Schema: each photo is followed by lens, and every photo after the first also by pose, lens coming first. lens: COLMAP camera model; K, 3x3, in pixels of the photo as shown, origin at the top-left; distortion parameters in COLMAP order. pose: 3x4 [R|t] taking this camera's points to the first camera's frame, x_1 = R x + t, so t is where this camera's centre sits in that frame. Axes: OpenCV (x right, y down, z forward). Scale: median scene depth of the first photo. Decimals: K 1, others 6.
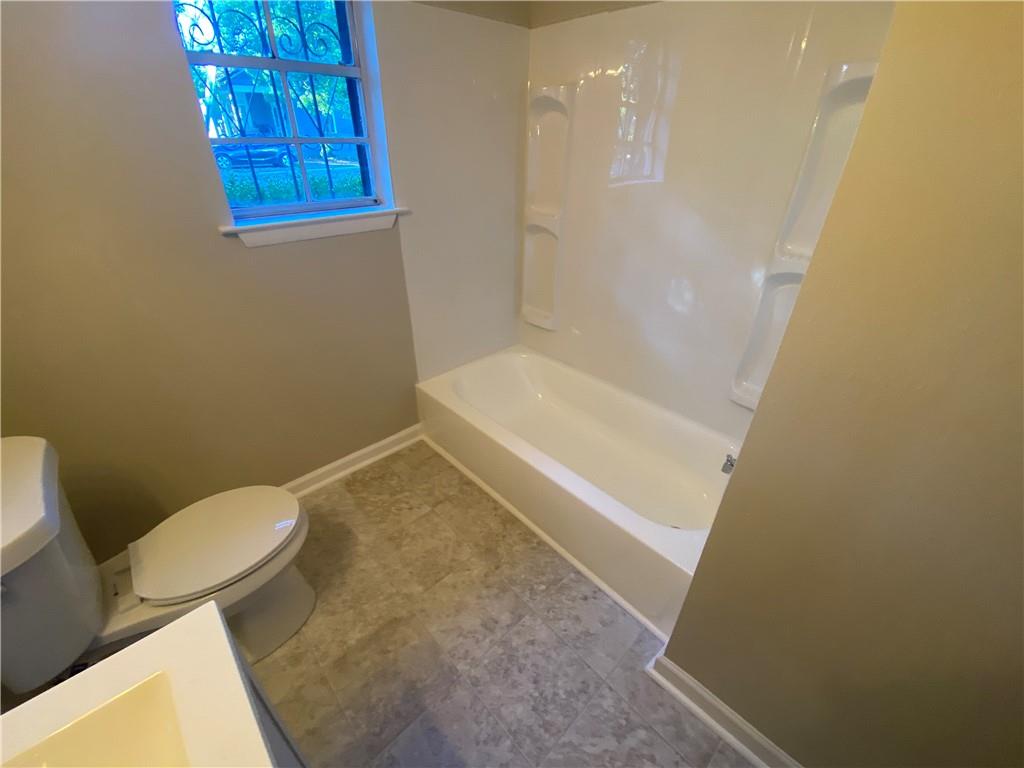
lens RADIAL K [[421.7, 0, 515.2], [0, 421.7, 375.2], [0, 0, 1]] dist [0.001415, -0.006615]
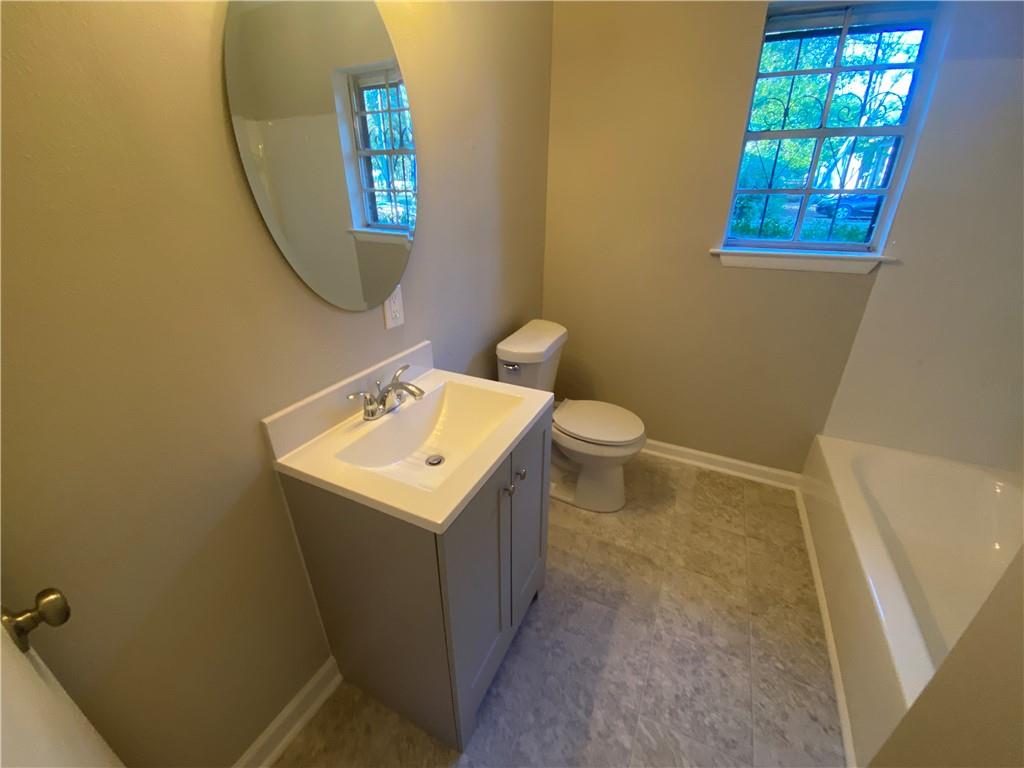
lens RADIAL K [[421.7, 0, 509.4], [0, 421.7, 384.5], [0, 0, 1]] dist [0.001415, -0.006615]
pose [[0.356850, 0.381624, -0.852656, 0.397261], [-0.450354, 0.869957, 0.200887, 0.061384], [0.818437, 0.312310, 0.482310, -0.090886]]
